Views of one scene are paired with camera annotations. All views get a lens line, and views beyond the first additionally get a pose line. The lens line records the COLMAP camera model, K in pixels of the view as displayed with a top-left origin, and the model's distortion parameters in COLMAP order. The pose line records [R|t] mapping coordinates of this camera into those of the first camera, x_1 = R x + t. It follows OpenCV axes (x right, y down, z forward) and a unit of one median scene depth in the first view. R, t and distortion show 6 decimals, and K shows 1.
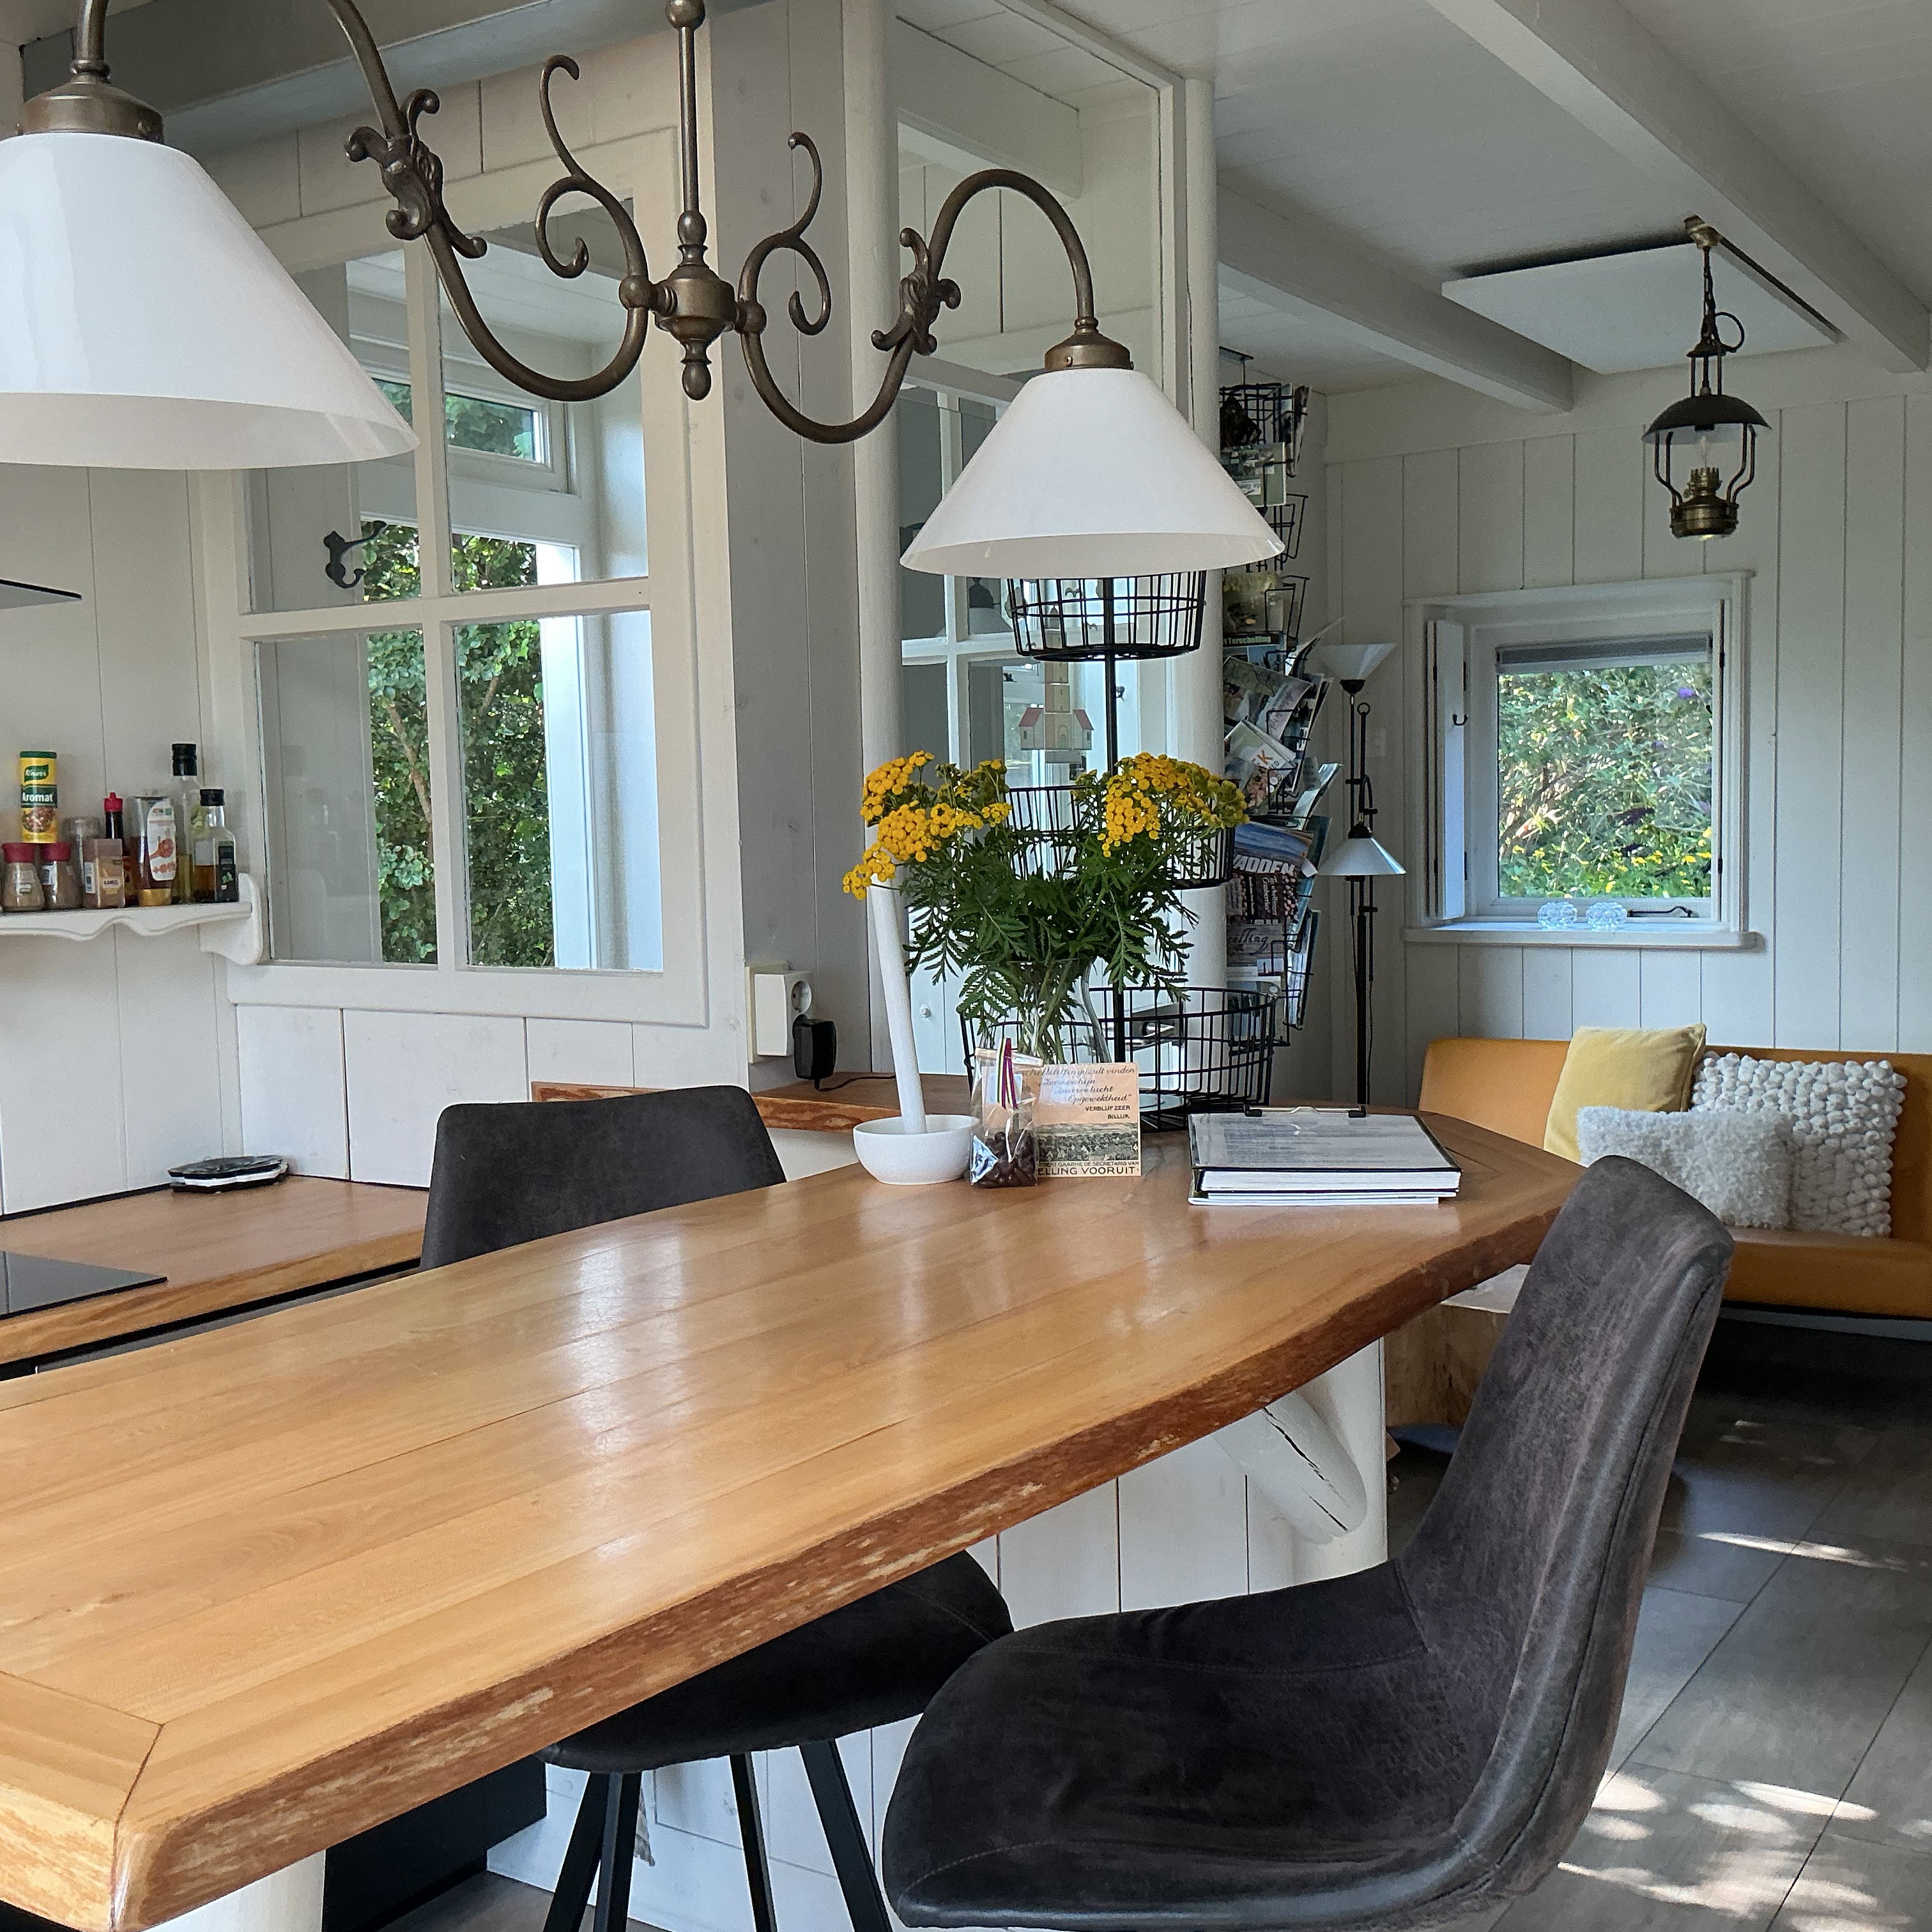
lens RADIAL K [[2142.3, 0, 972.1], [0, 2142.3, 961.7], [0, 0, 1]] dist [0.183009, -0.413468]
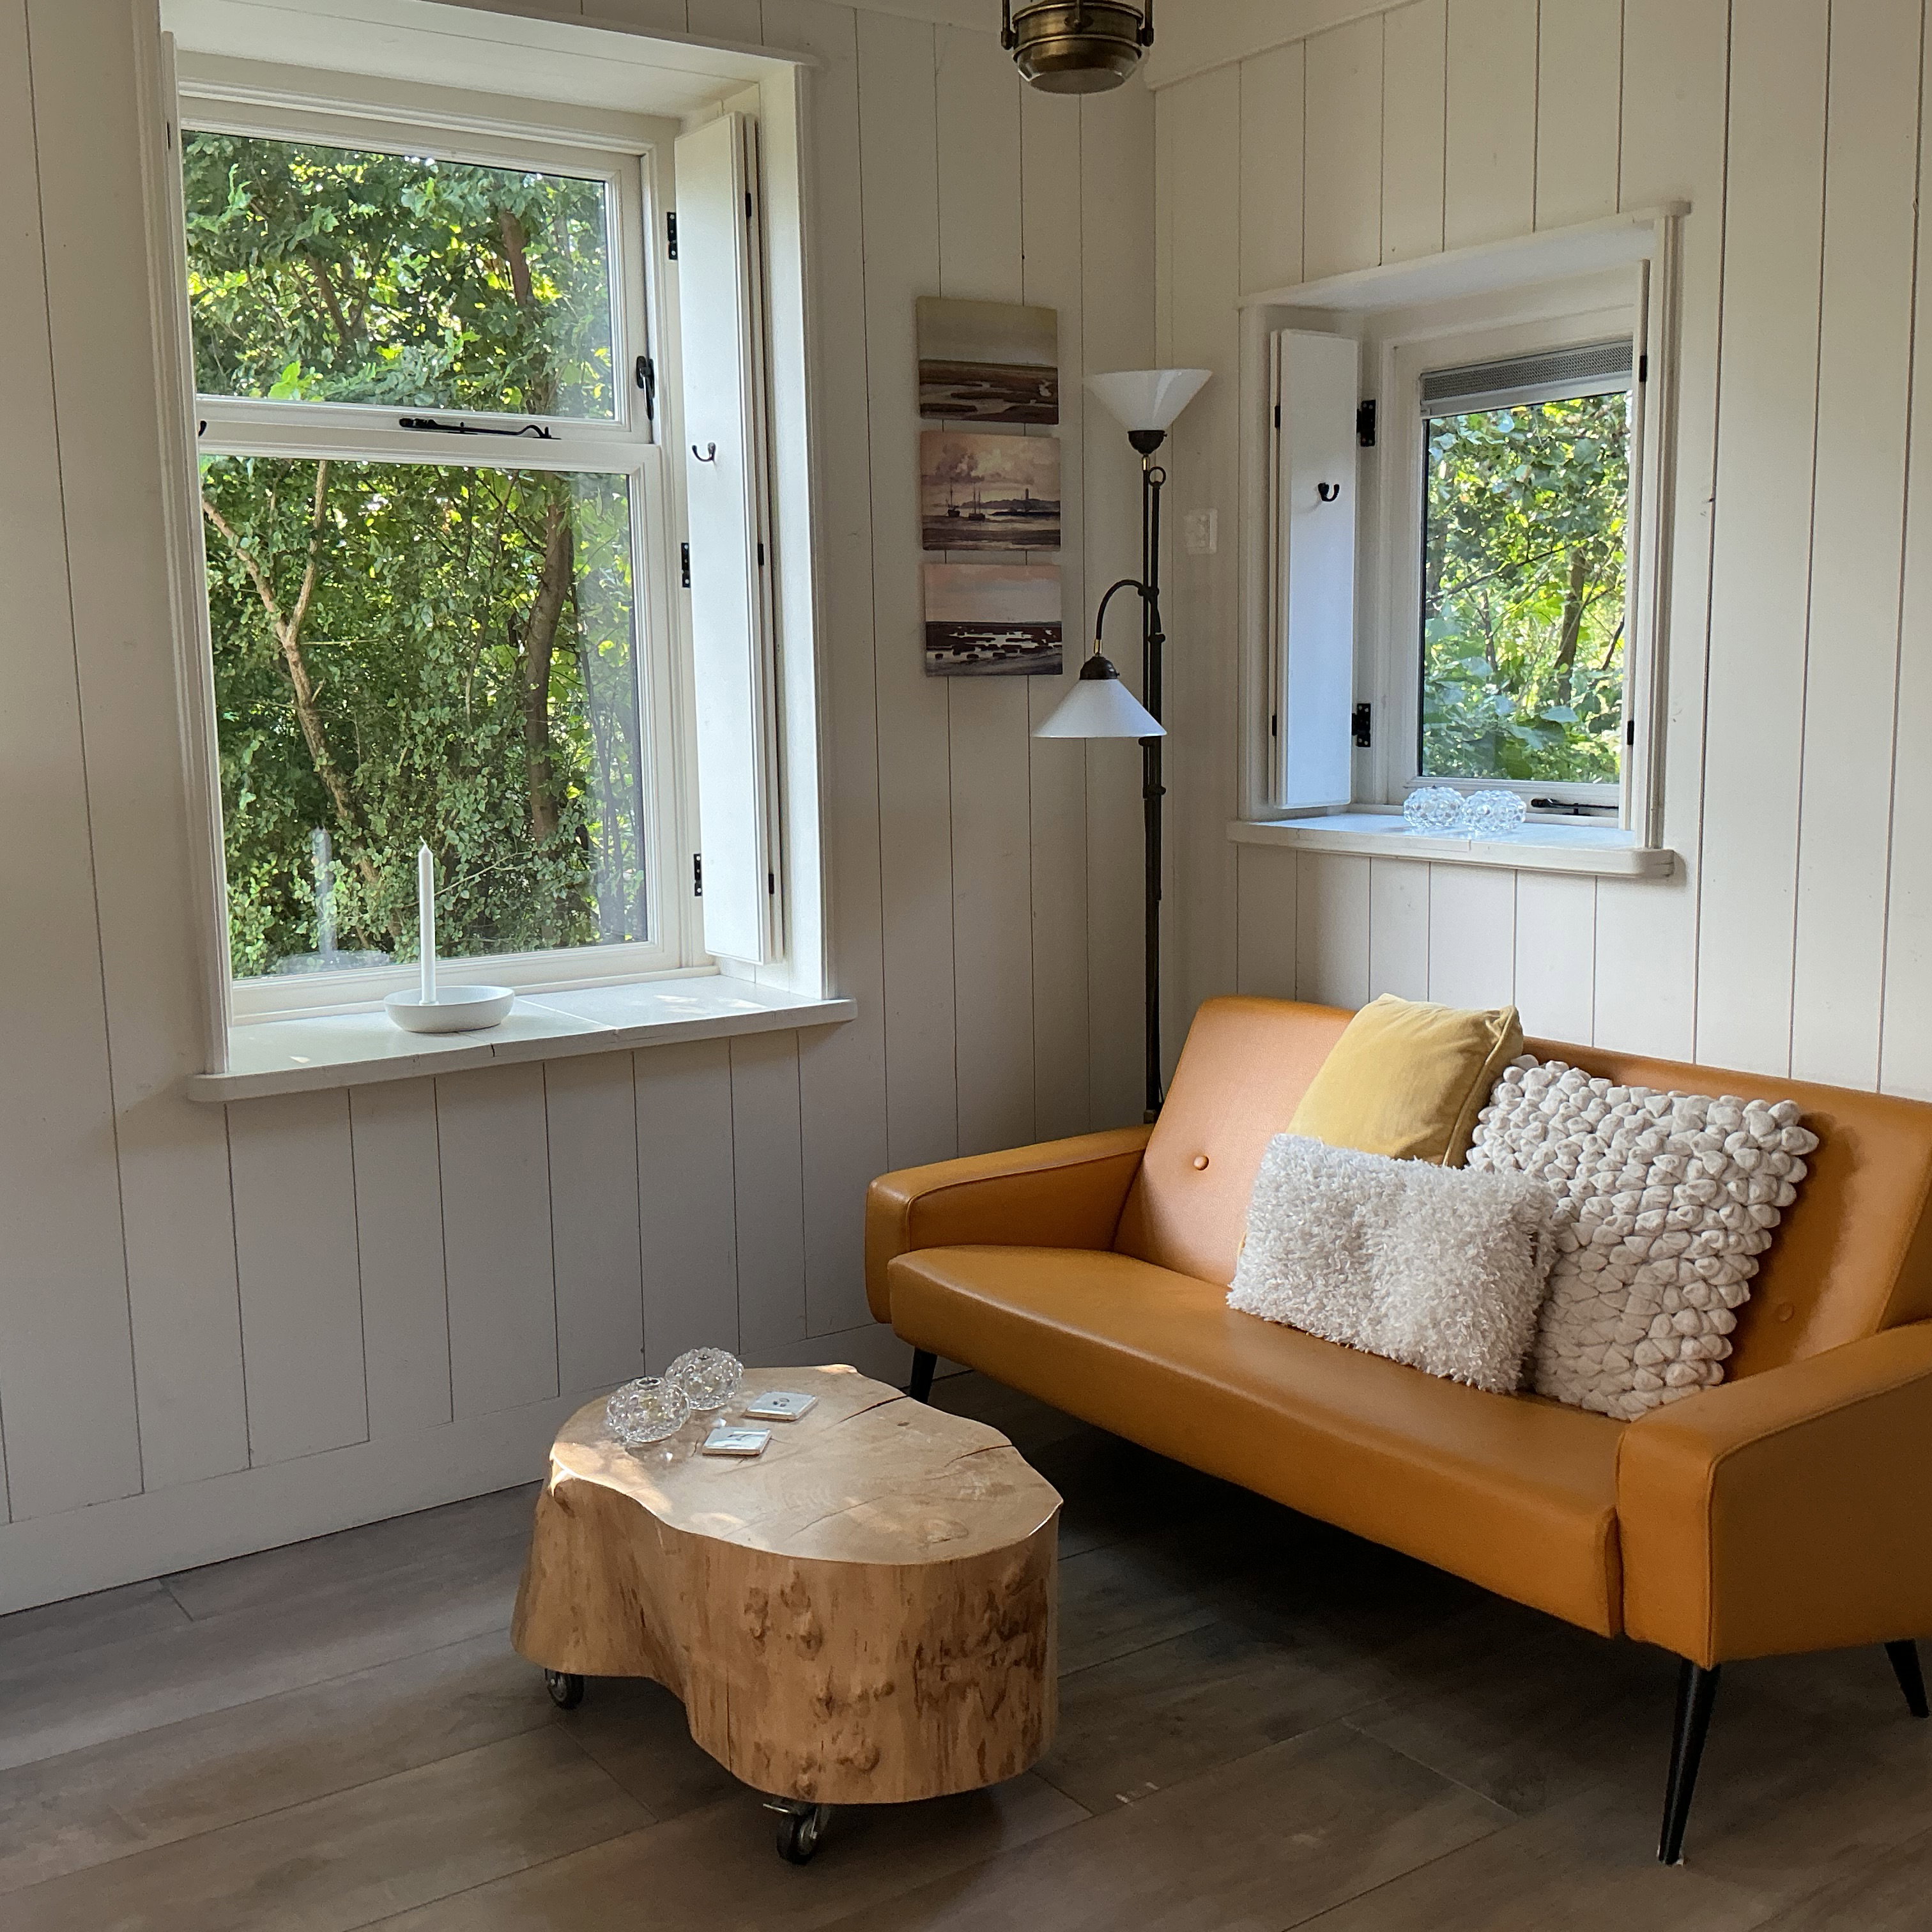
lens RADIAL K [[2142.3, 0, 972.1], [0, 2142.3, 961.7], [0, 0, 1]] dist [0.183009, -0.413468]
pose [[0.928308, 0.059769, -0.366976, 0.427045], [-0.033296, 0.996393, 0.078055, -0.024619], [0.370317, -0.060240, 0.926950, 0.425925]]
